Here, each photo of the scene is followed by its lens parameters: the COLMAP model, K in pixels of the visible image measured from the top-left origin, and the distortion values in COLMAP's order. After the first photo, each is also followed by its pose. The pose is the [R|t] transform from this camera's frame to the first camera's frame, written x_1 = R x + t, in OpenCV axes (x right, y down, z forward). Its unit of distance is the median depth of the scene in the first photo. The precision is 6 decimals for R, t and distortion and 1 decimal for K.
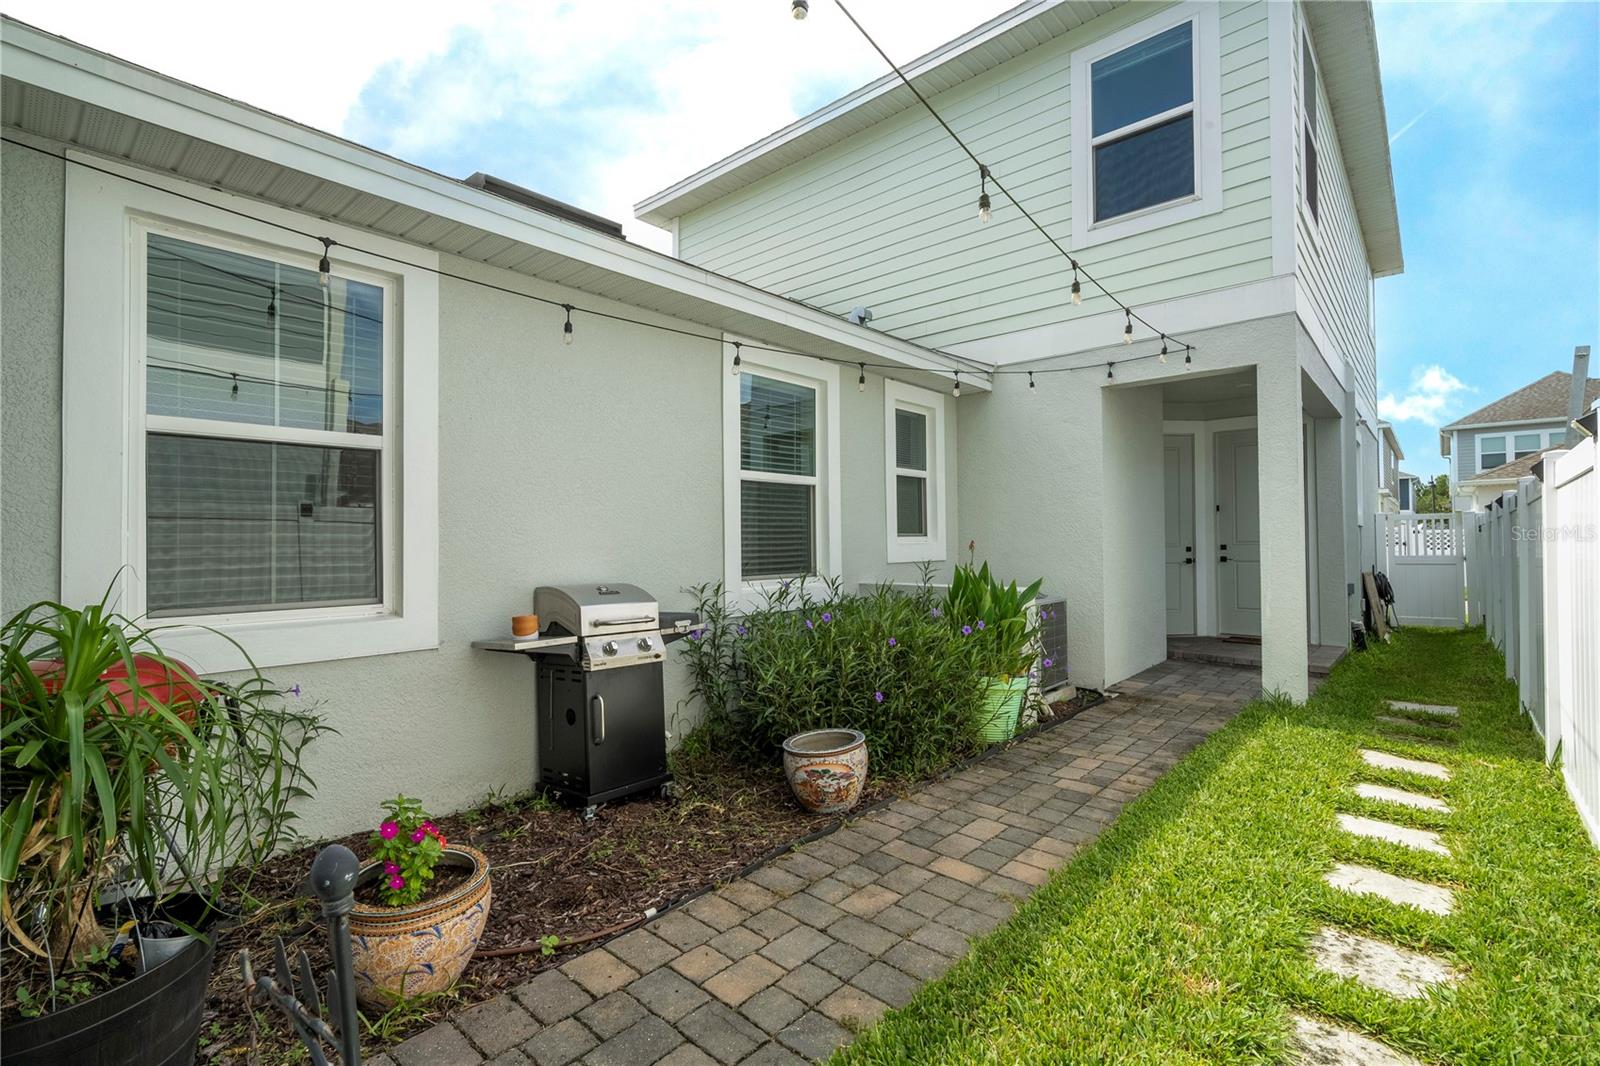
lens RADIAL K [[717.8, 0, 793.4], [0, 717.8, 532.4], [0, 0, 1]] dist [-0.000680, 0.000751]
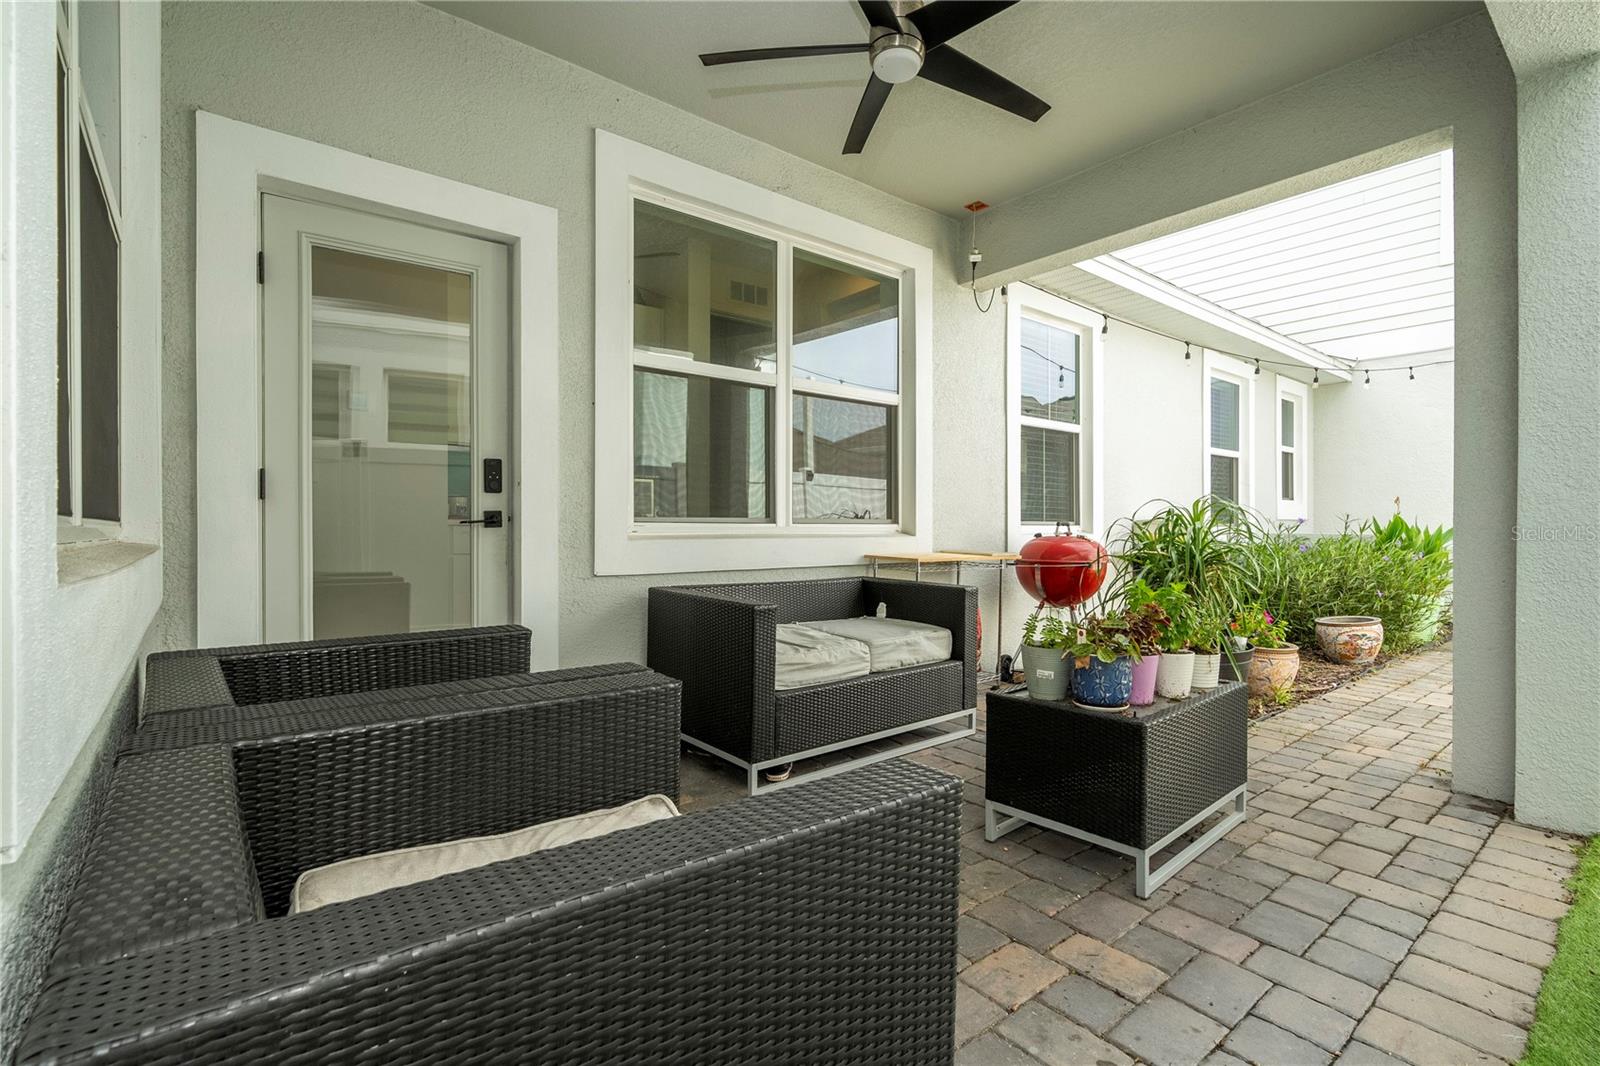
lens RADIAL K [[717.8, 0, 793.4], [0, 717.8, 532.4], [0, 0, 1]] dist [-0.000680, 0.000751]
pose [[0.985185, 0.011610, -0.171101, -0.548434], [-0.008695, 0.999804, 0.017775, 0.055070], [0.171274, -0.016024, 0.985093, -0.450077]]
